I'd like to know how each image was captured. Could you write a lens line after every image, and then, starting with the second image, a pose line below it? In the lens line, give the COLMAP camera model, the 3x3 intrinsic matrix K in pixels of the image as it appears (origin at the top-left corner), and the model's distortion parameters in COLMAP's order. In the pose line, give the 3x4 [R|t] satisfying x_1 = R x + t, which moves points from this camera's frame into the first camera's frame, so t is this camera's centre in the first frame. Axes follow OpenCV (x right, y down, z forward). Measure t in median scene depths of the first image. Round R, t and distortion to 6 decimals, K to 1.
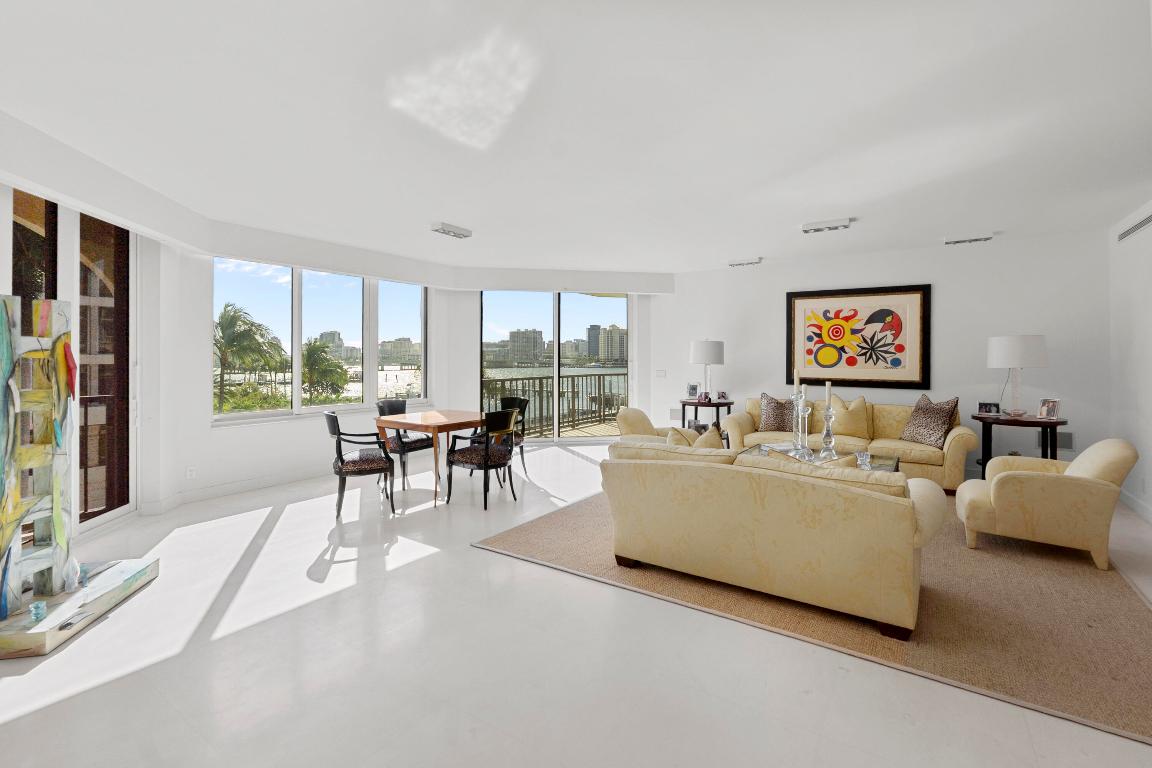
lens RADIAL K [[506.3, 0, 570.2], [0, 506.3, 353.9], [0, 0, 1]] dist [-0.011774, 0.001221]
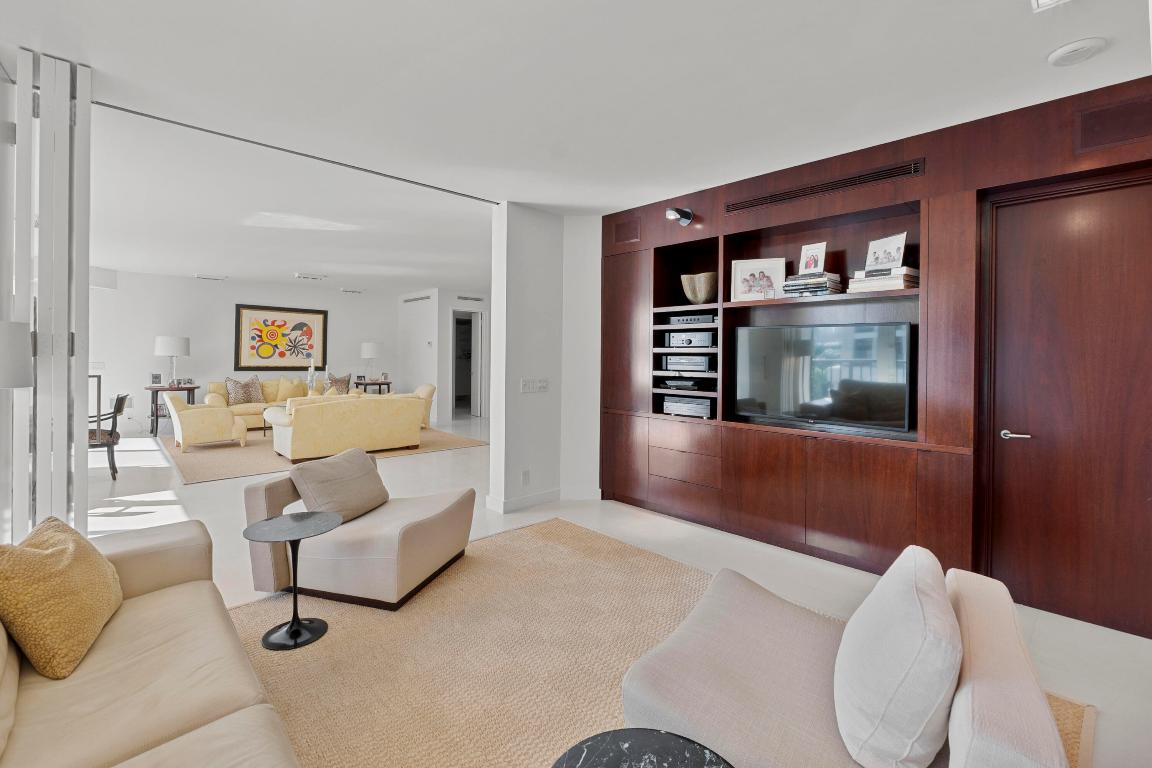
lens RADIAL K [[506.3, 0, 586.0], [0, 506.3, 360.3], [0, 0, 1]] dist [-0.011774, 0.001221]
pose [[0.181938, -0.006939, 0.983285, -1.002899], [-0.019344, 0.999756, 0.010635, -0.001994], [-0.983120, -0.020955, 0.181760, -0.245984]]
